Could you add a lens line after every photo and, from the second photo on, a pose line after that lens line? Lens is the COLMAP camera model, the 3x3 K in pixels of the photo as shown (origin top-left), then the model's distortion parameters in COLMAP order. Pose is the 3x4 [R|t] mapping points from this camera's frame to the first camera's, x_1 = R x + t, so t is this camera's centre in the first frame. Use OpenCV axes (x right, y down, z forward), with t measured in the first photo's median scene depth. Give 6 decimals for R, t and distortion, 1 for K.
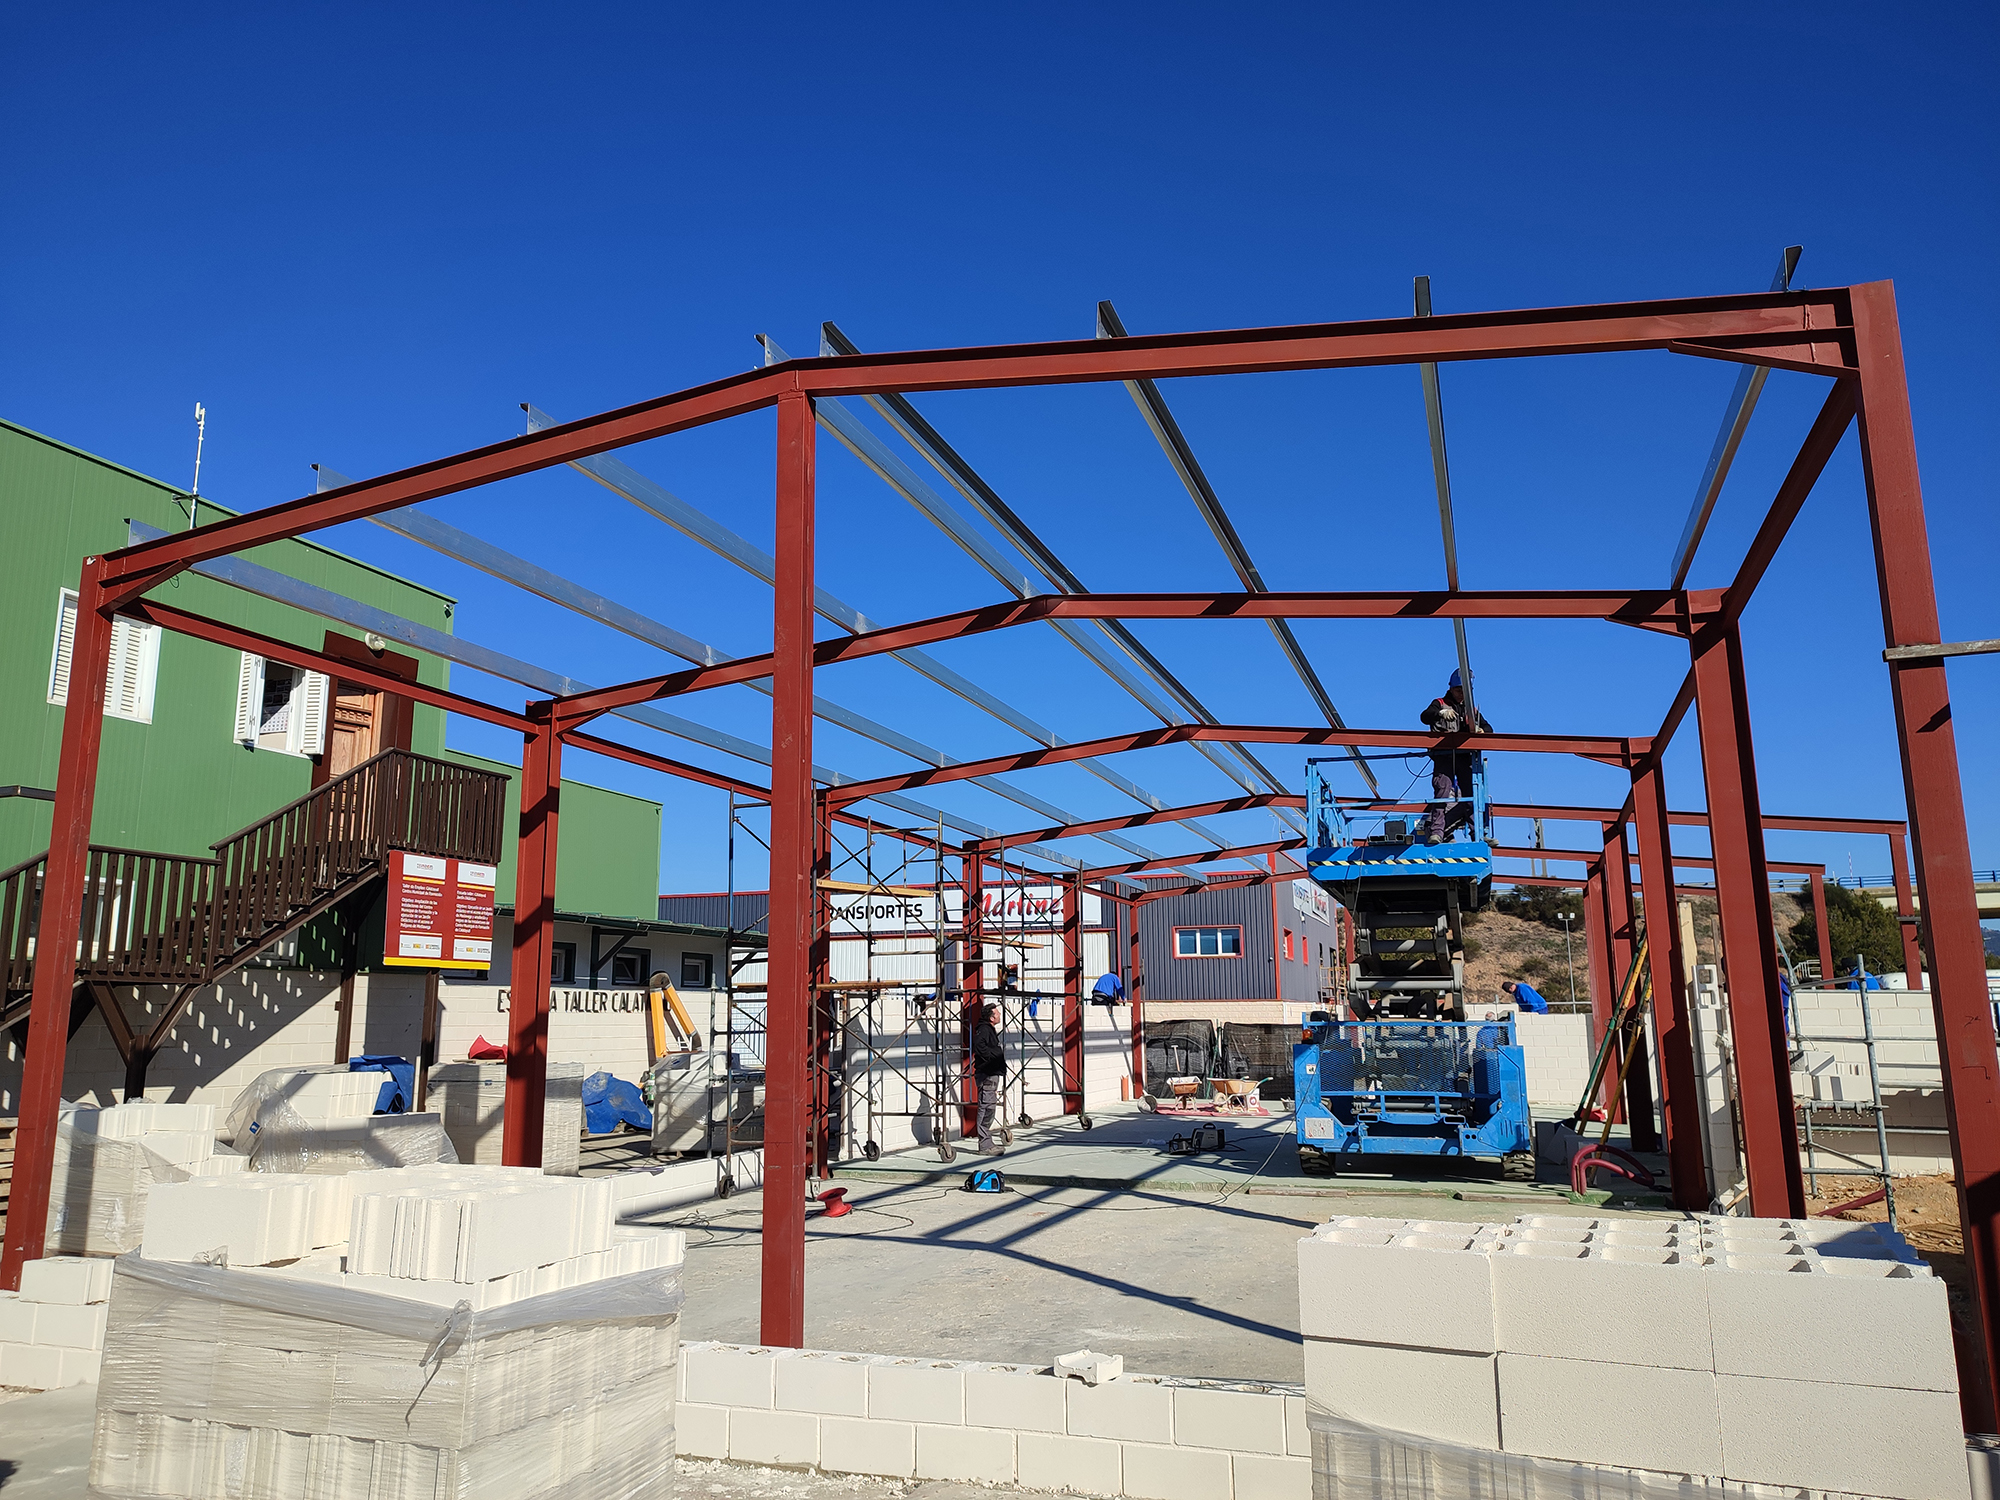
lens RADIAL K [[1310.1, 0, 1000.0], [0, 1310.1, 750.0], [0, 0, 1]] dist [0.033850, -0.000981]
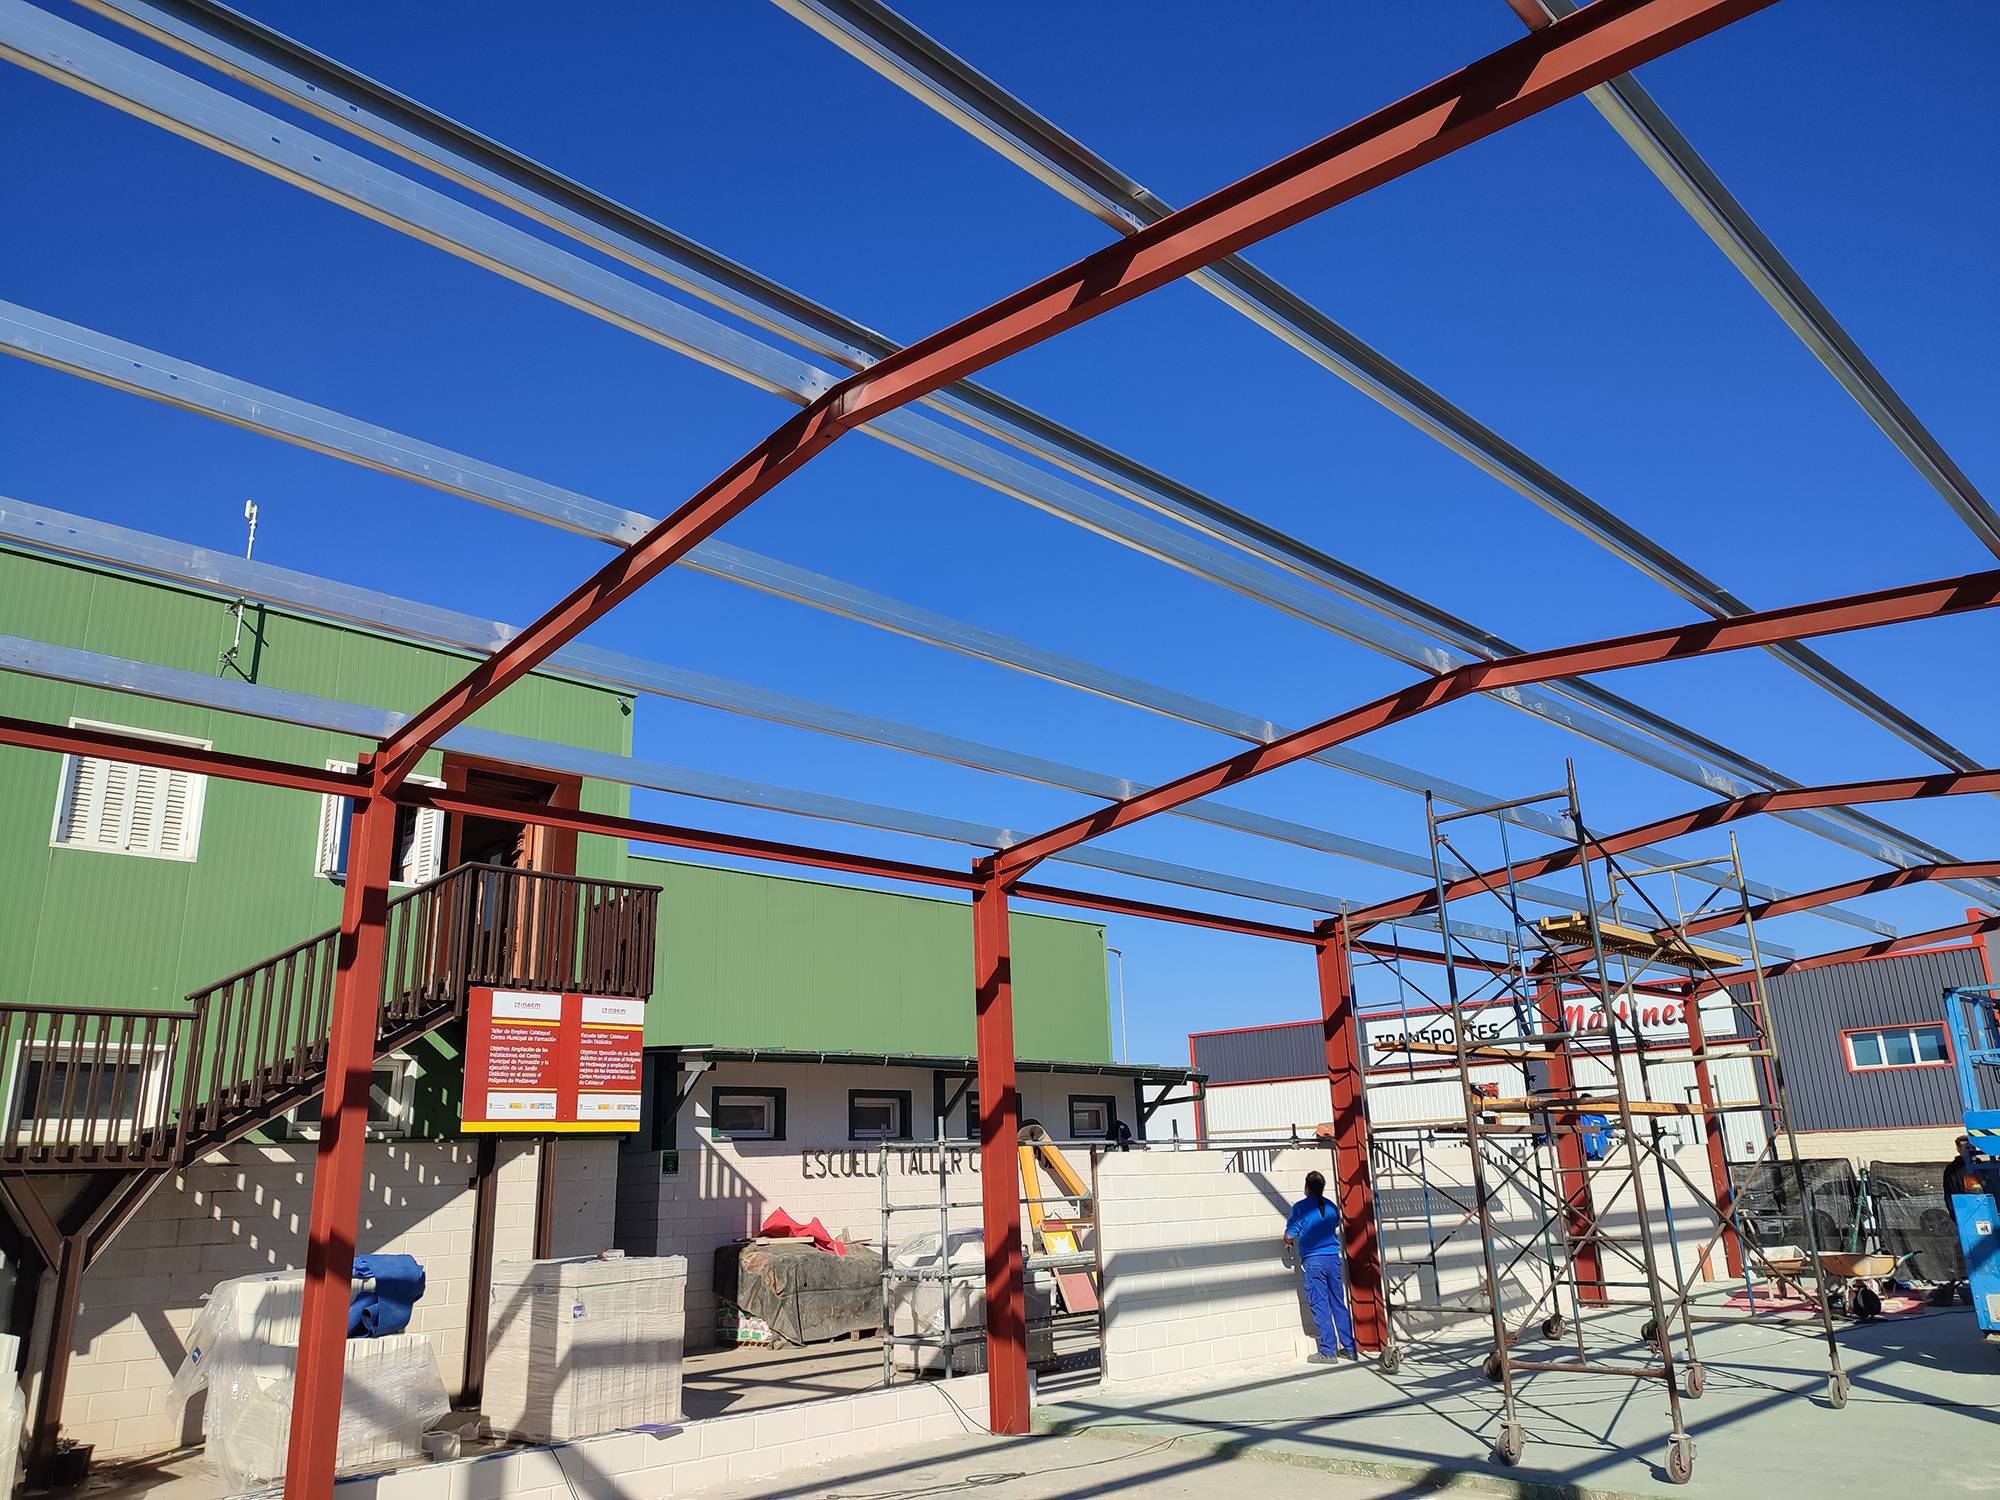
lens RADIAL K [[1310.1, 0, 1000.0], [0, 1310.1, 750.0], [0, 0, 1]] dist [0.033850, -0.000981]
pose [[0.933690, -0.148511, -0.325834, 0.118052], [0.114357, 0.985958, -0.121693, 0.062056], [0.339331, 0.076362, 0.937562, 0.309141]]
